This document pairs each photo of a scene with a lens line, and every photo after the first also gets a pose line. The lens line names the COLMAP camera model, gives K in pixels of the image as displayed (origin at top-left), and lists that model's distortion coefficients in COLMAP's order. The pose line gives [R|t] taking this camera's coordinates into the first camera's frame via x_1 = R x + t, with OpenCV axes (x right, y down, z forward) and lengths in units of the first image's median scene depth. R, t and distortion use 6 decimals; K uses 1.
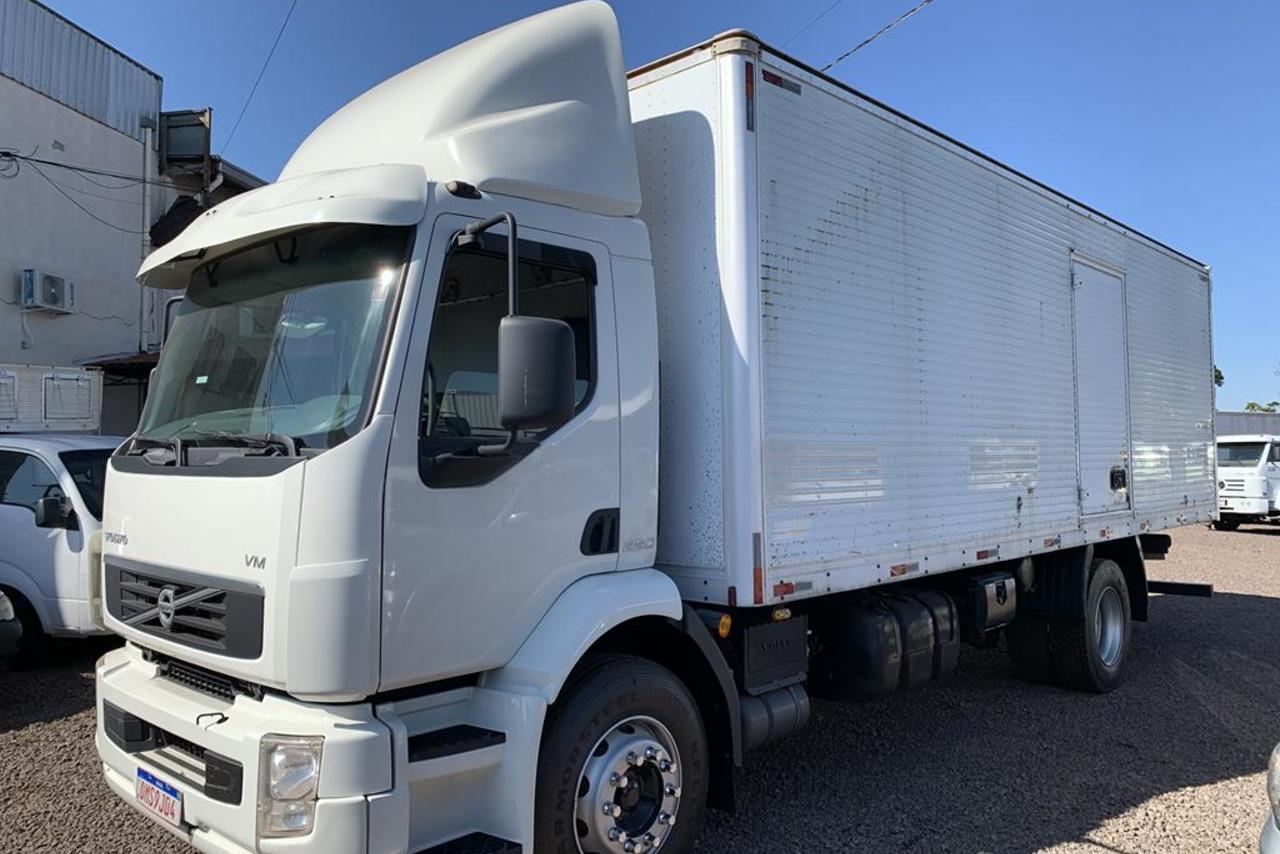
lens RADIAL K [[961.4, 0, 640.0], [0, 961.4, 427.0], [0, 0, 1]] dist [0.061284, 0.000604]
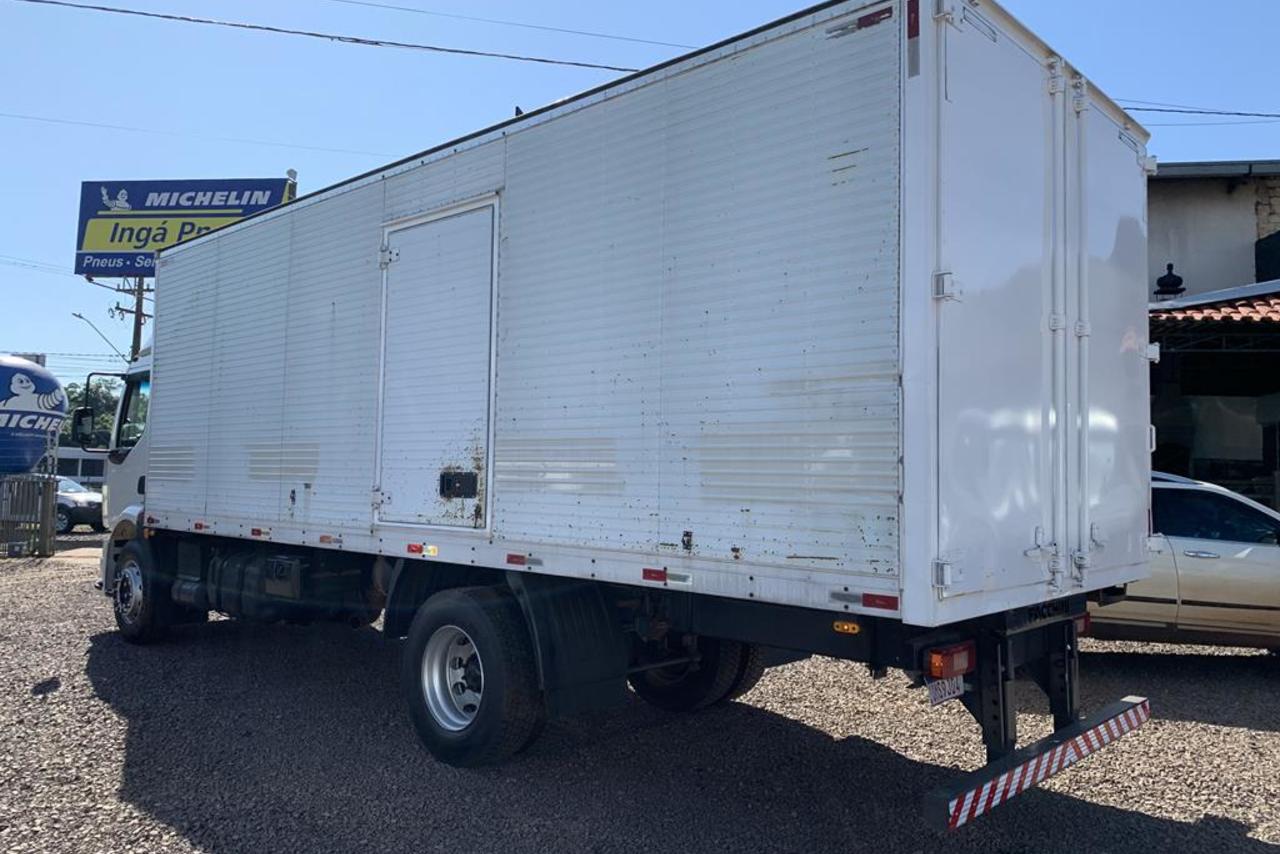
lens RADIAL K [[961.4, 0, 640.0], [0, 961.4, 427.0], [0, 0, 1]] dist [0.061284, 0.000604]
pose [[0.007945, 0.030695, -0.999497, 0.907021], [0.082275, 0.996120, 0.031245, -0.000824], [0.996578, -0.082482, 0.005389, 0.847410]]
